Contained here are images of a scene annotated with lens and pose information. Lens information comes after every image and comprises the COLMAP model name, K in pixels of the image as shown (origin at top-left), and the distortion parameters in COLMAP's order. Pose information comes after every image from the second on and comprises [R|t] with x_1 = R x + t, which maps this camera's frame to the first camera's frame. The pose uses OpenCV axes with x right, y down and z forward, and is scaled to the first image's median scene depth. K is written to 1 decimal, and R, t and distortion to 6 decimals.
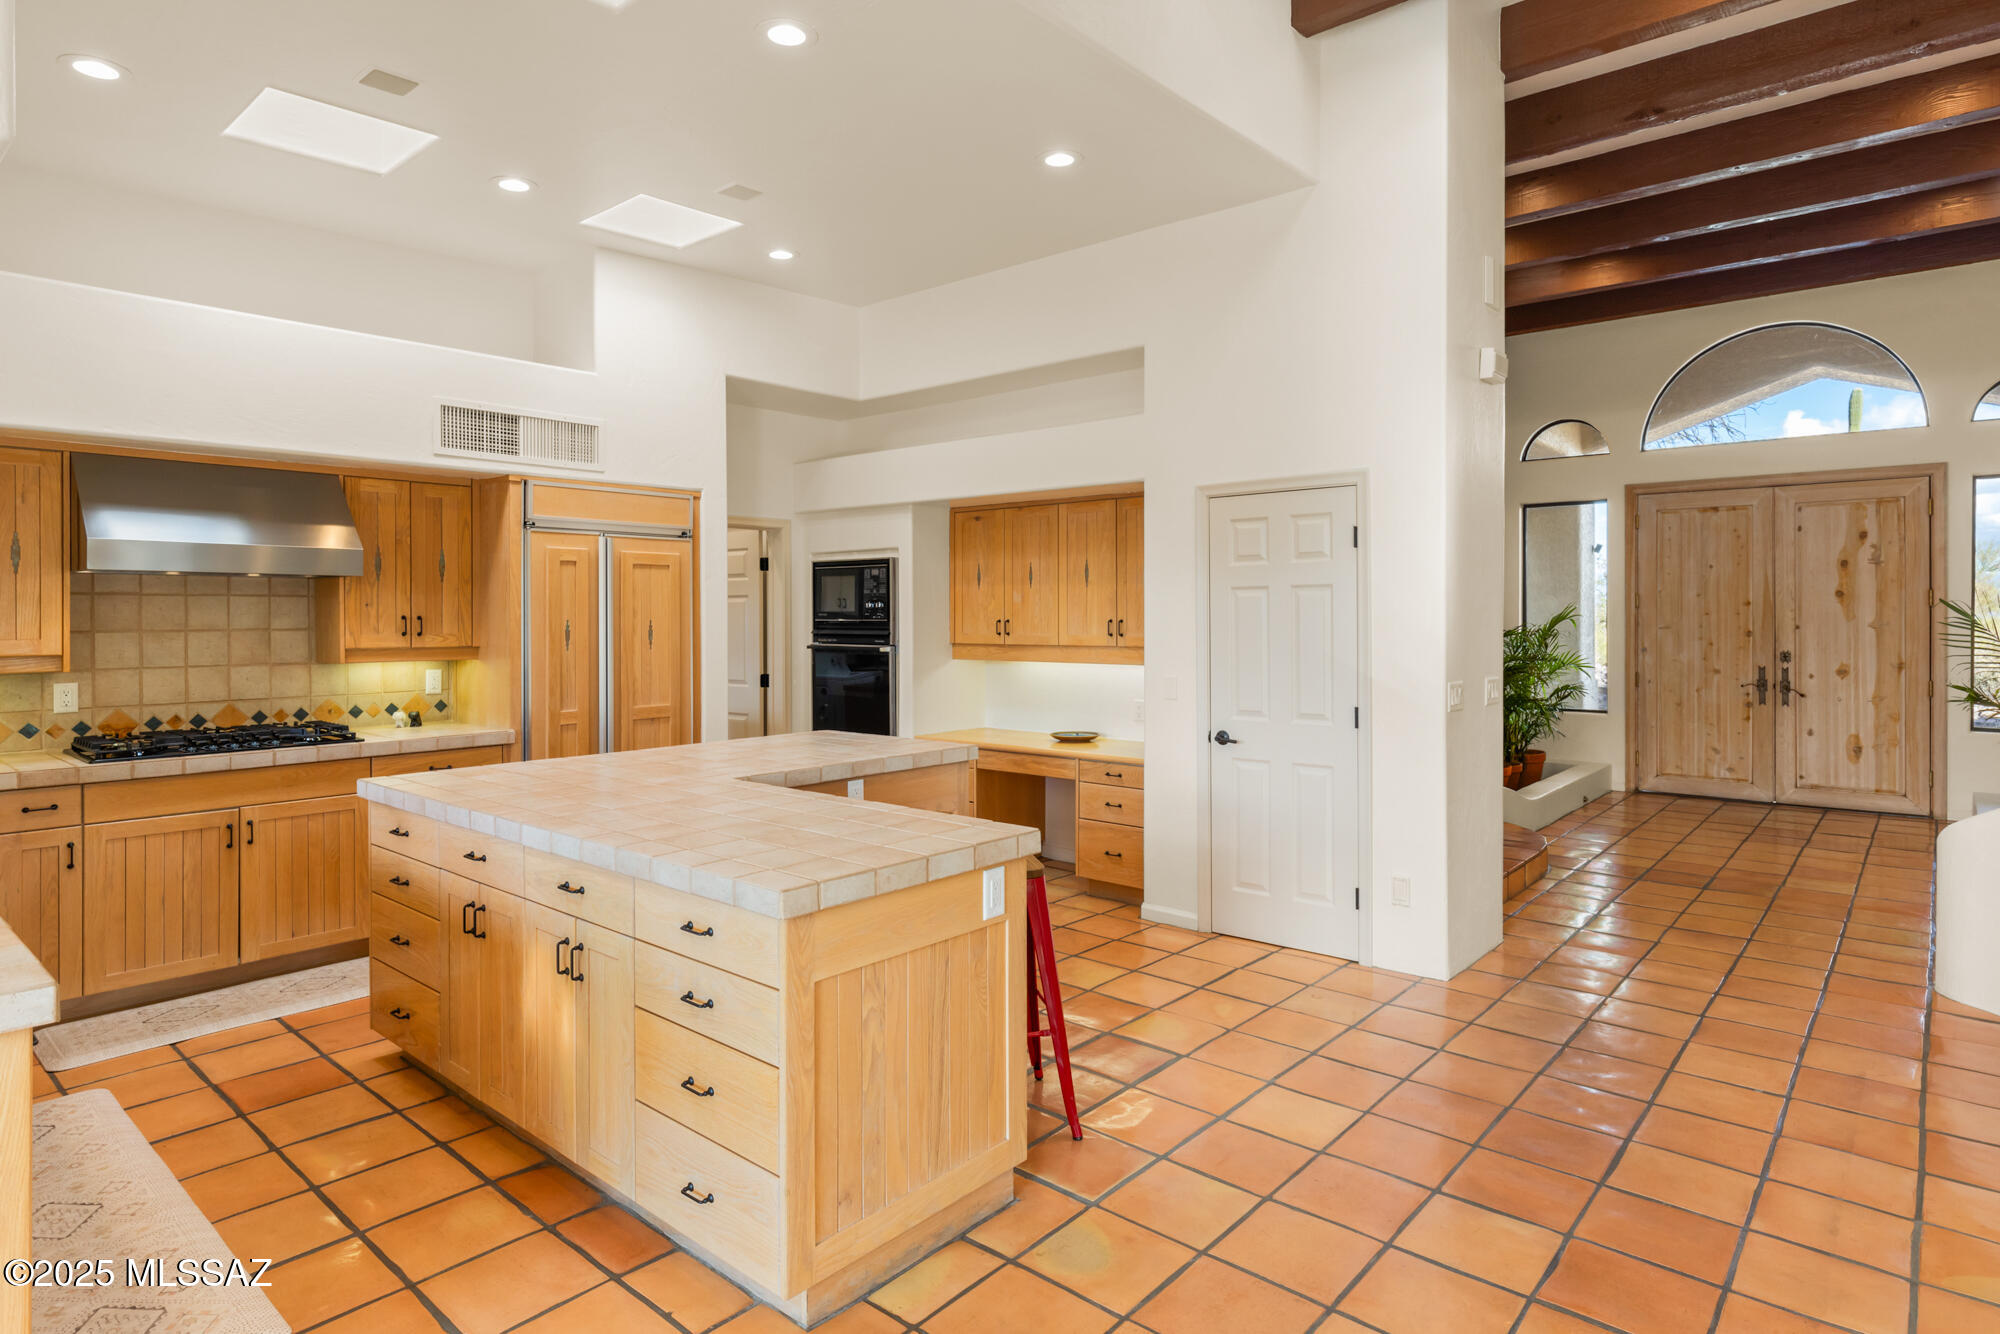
lens RADIAL K [[1094.8, 0, 1016.0], [0, 1094.8, 619.6], [0, 0, 1]] dist [-0.002160, 0.000721]
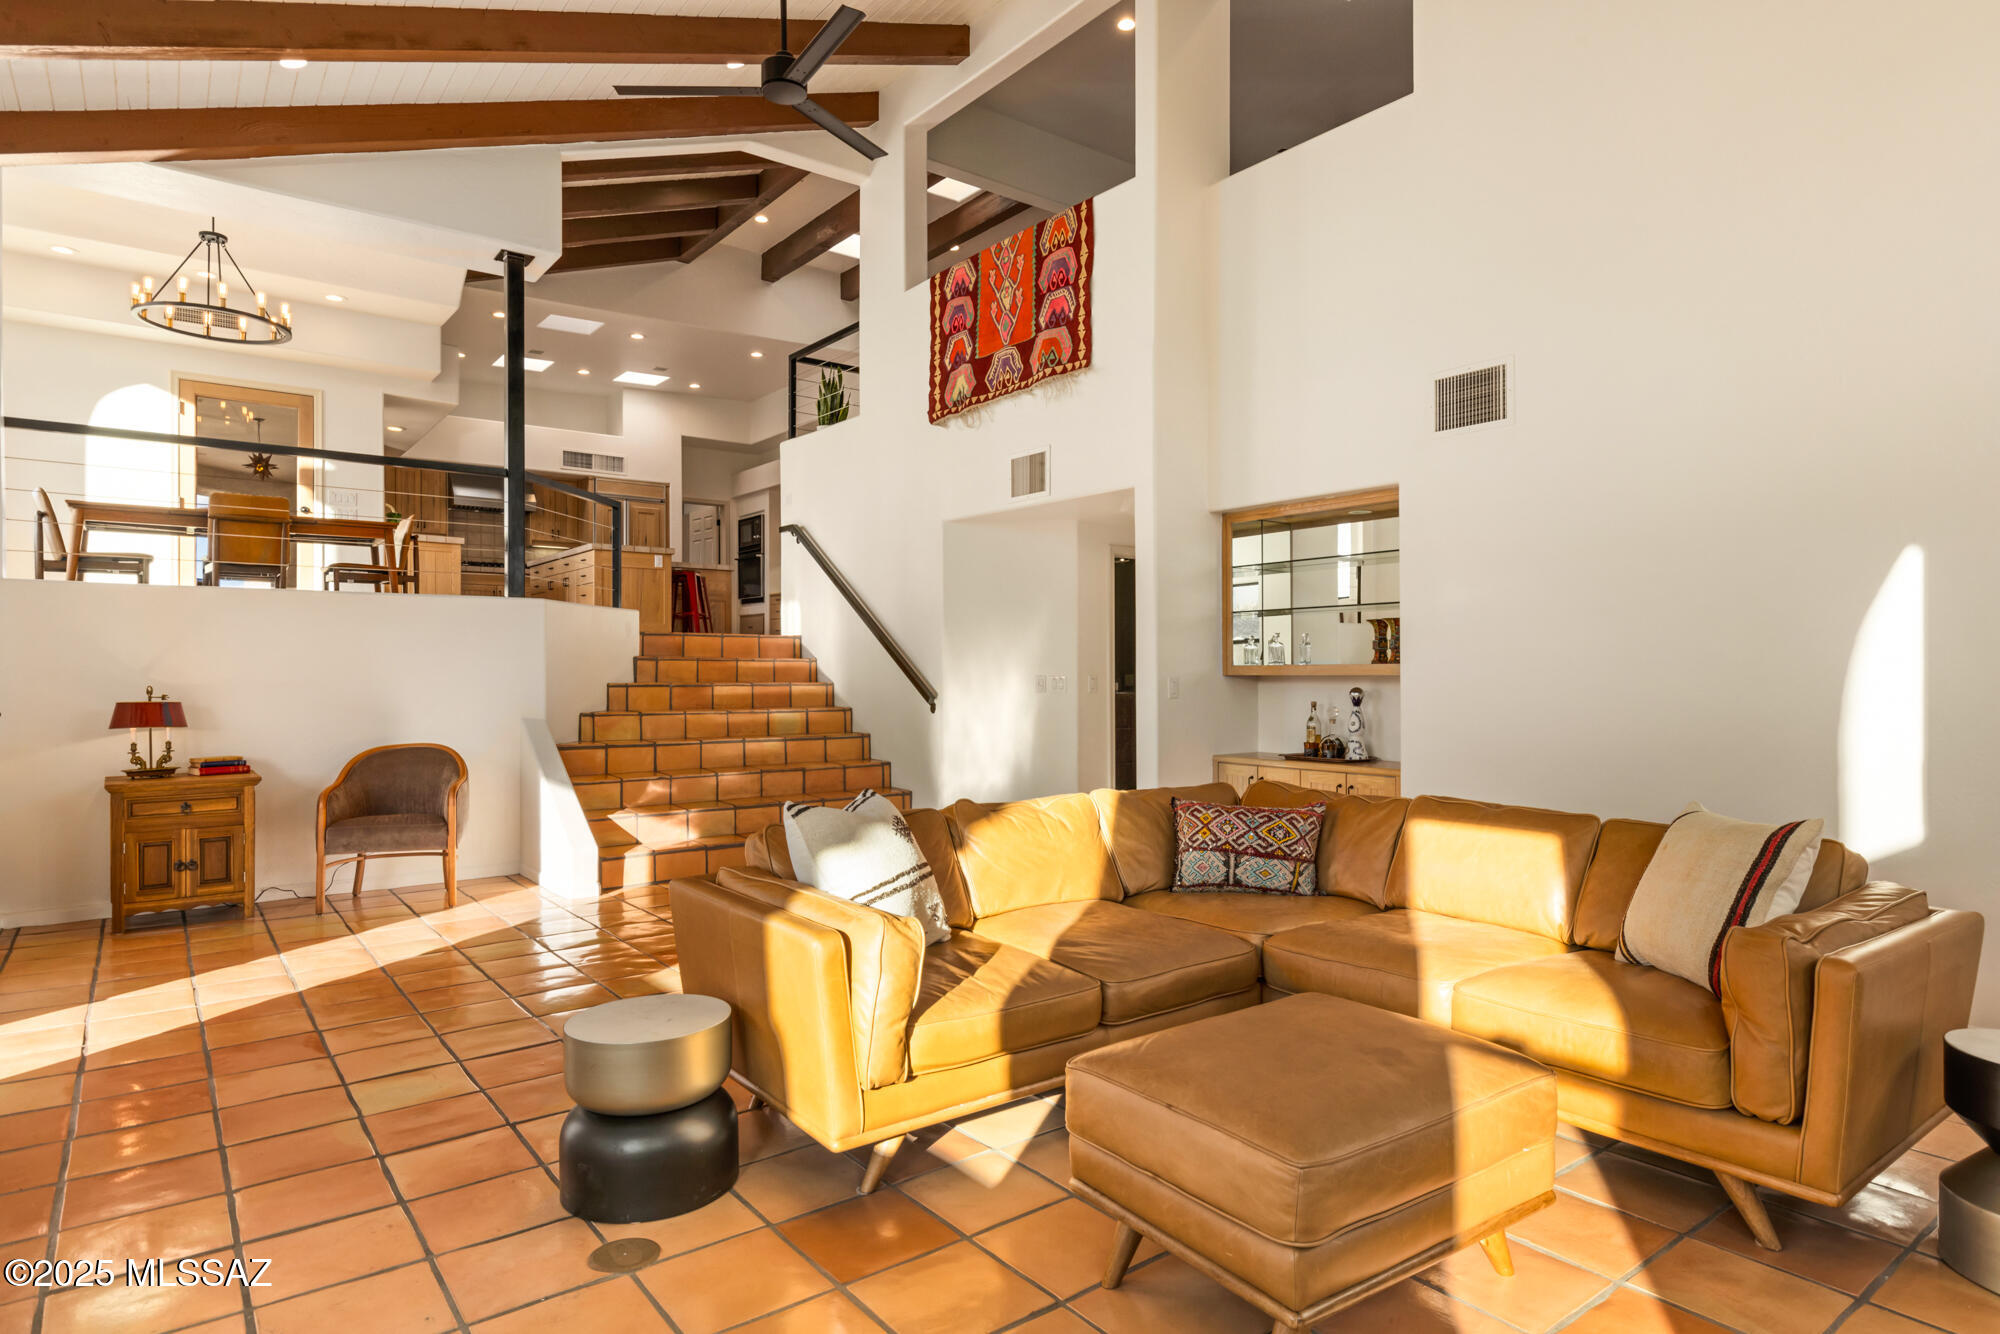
lens RADIAL K [[1094.8, 0, 1004.9], [0, 1094.8, 669.2], [0, 0, 1]] dist [-0.002160, 0.000721]
pose [[0.978559, 0.003655, -0.205932, 1.438038], [-0.003855, 0.999992, -0.000572, 0.446635], [0.205929, 0.001354, 0.978566, -1.867288]]
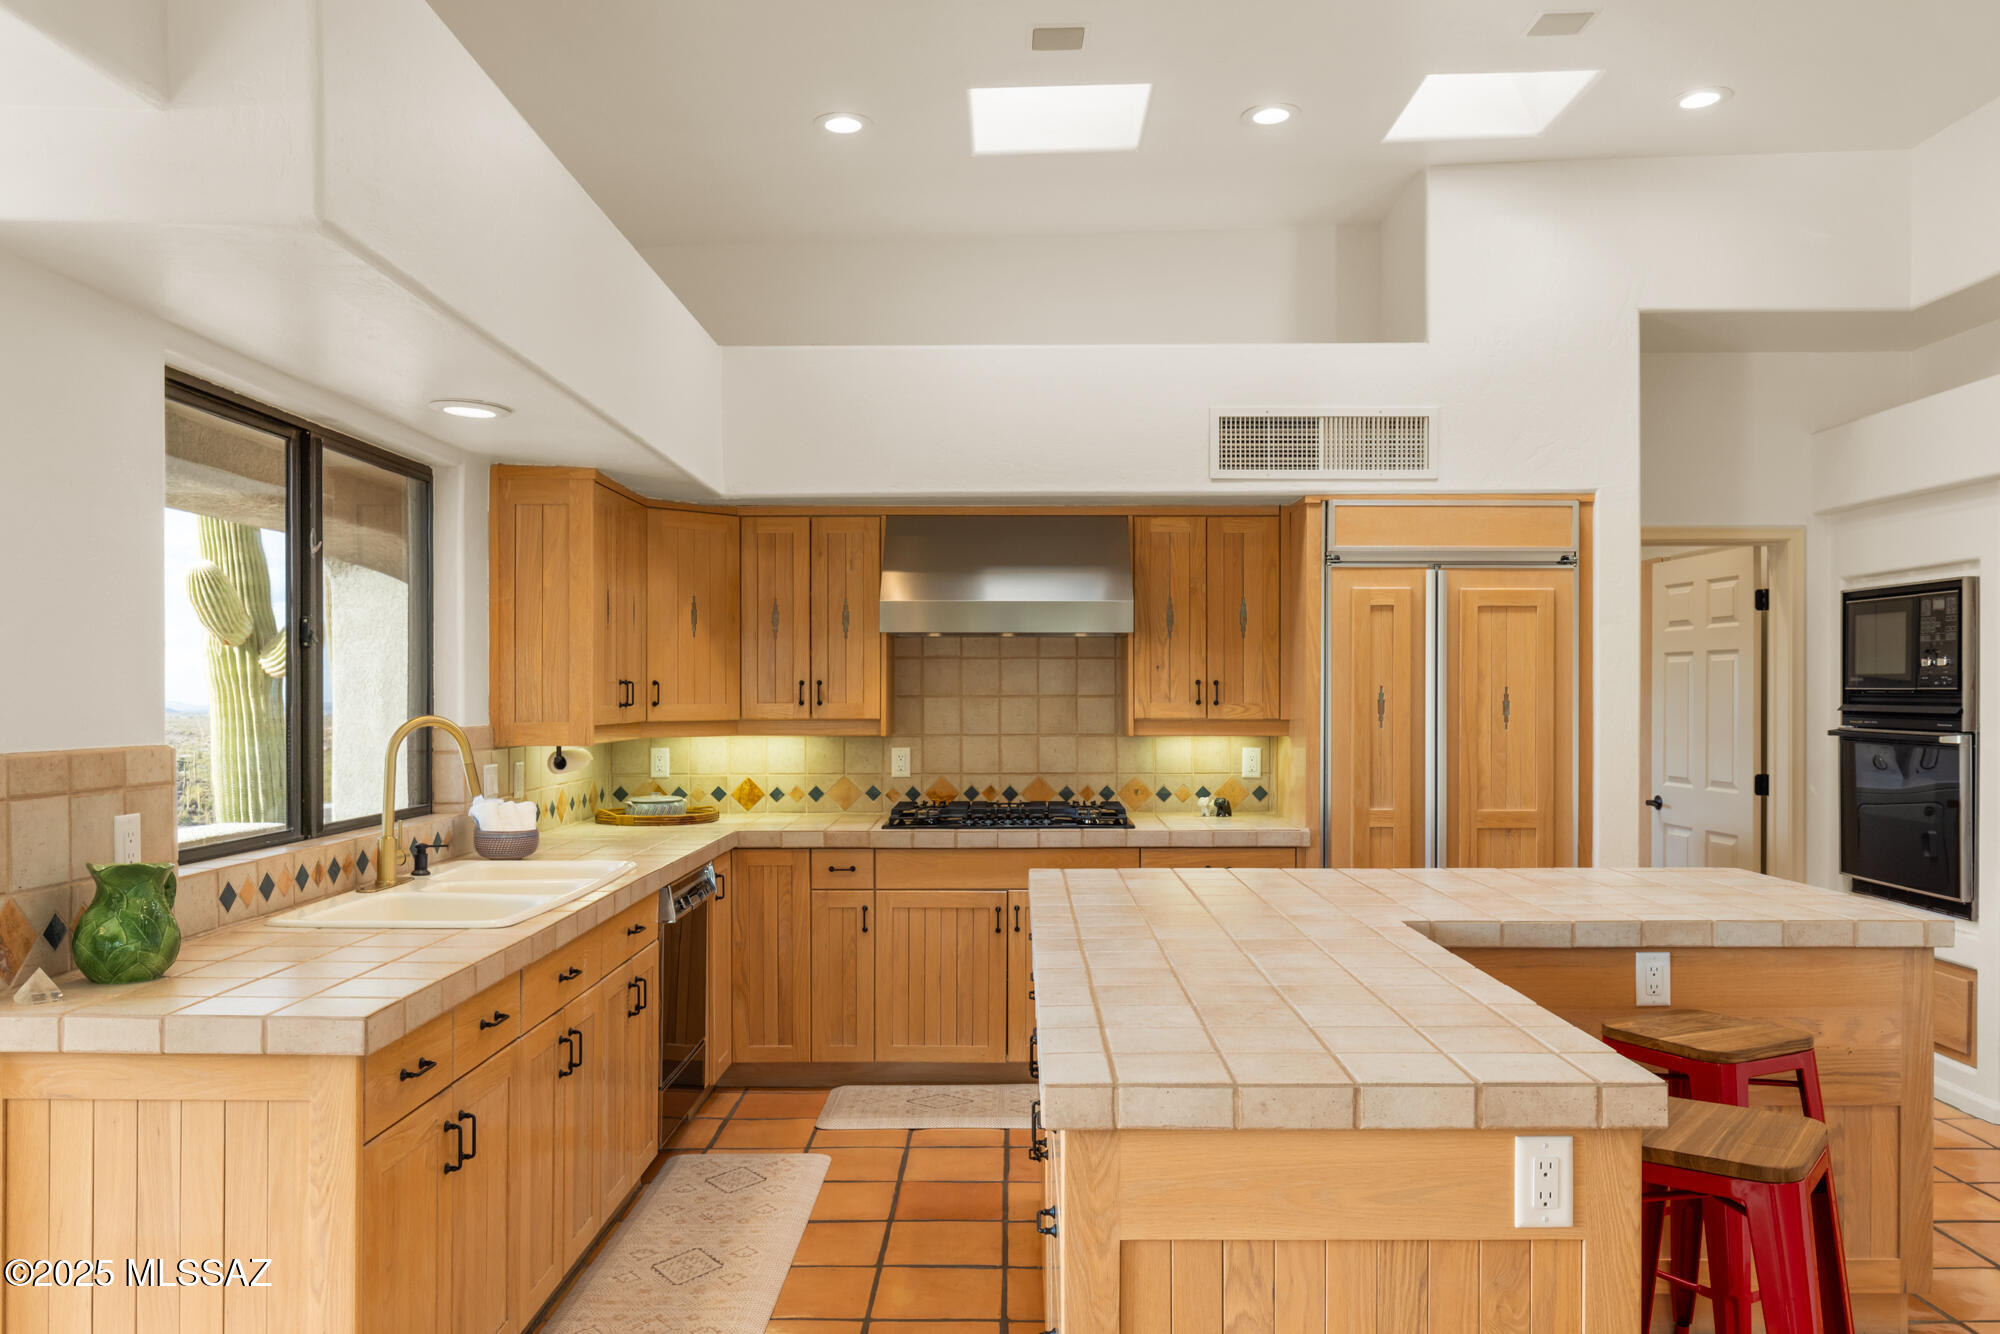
lens RADIAL K [[1471.2, 0, 1022.7], [0, 1471.2, 702.5], [0, 0, 1]] dist [0.005894, -0.011799]
pose [[0.652378, 0.008588, -0.757845, 0.251730], [-0.003853, 0.999960, 0.008015, 0.006456], [0.757884, -0.002309, 0.652386, 0.233853]]
